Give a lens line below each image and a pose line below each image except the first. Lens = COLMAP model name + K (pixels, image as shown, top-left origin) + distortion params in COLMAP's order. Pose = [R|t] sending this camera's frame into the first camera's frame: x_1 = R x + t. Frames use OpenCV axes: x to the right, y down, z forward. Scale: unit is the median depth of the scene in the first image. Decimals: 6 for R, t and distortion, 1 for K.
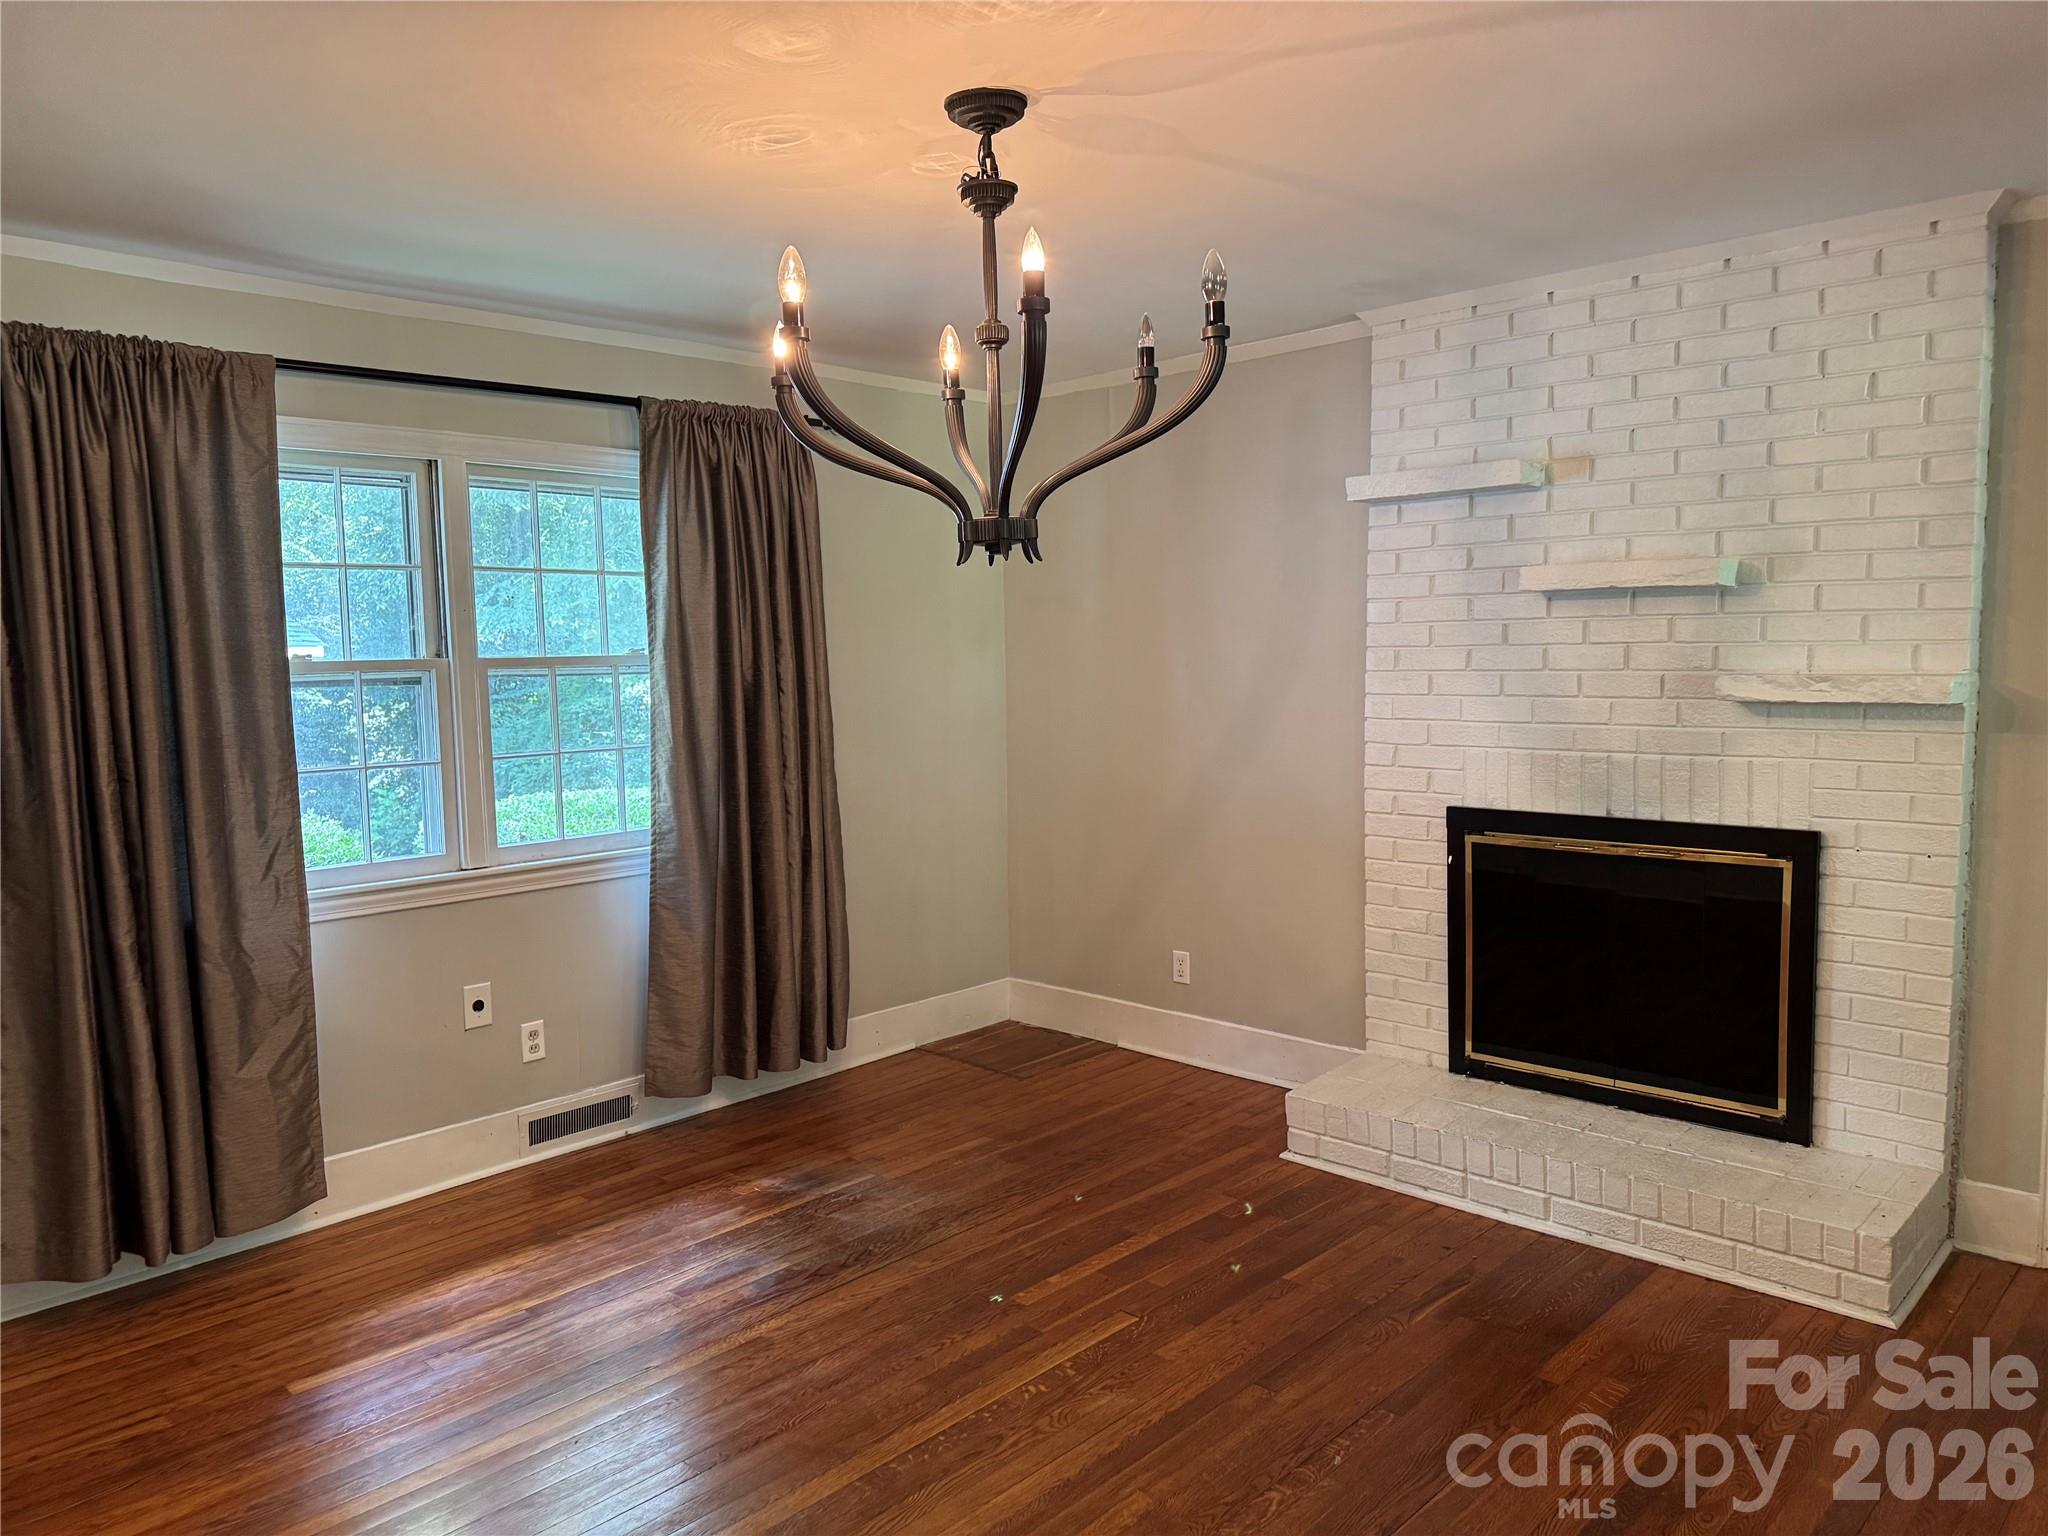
lens RADIAL K [[1452.0, 0, 1015.1], [0, 1452.0, 773.0], [0, 0, 1]] dist [0.066543, -0.074341]
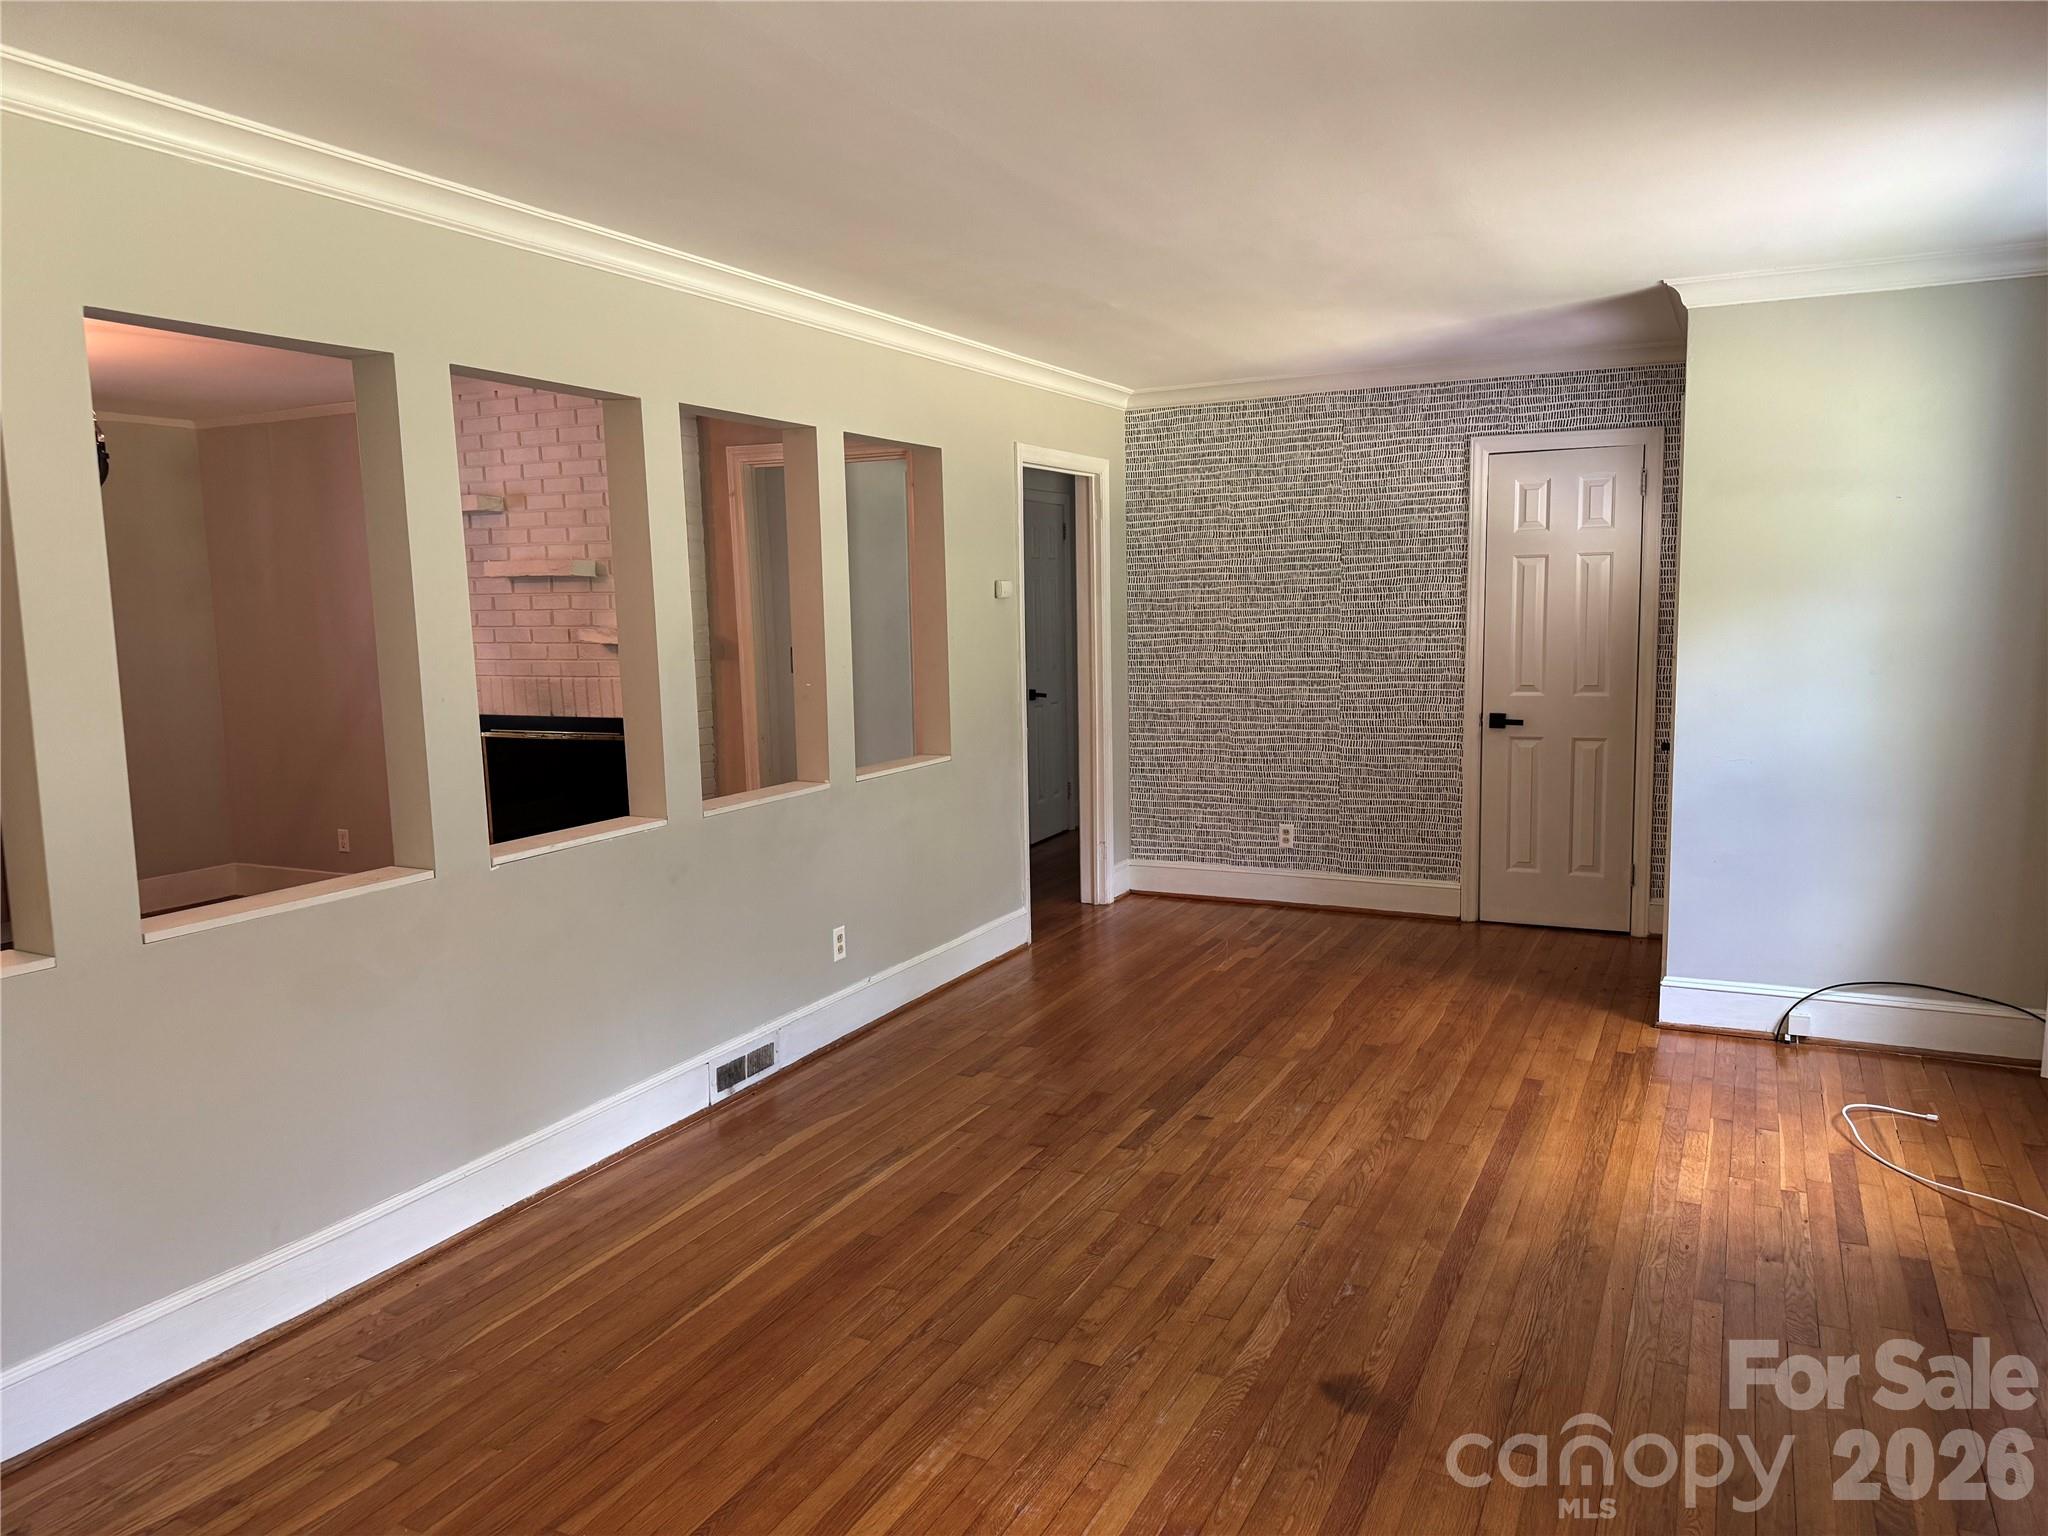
lens RADIAL K [[1452.0, 0, 1025.6], [0, 1452.0, 773.2], [0, 0, 1]] dist [0.066543, -0.074341]
pose [[0.953754, -0.039472, 0.297984, 0.425486], [0.031198, 0.998986, 0.032474, 0.057188], [-0.298964, -0.021676, 0.954018, -0.718430]]
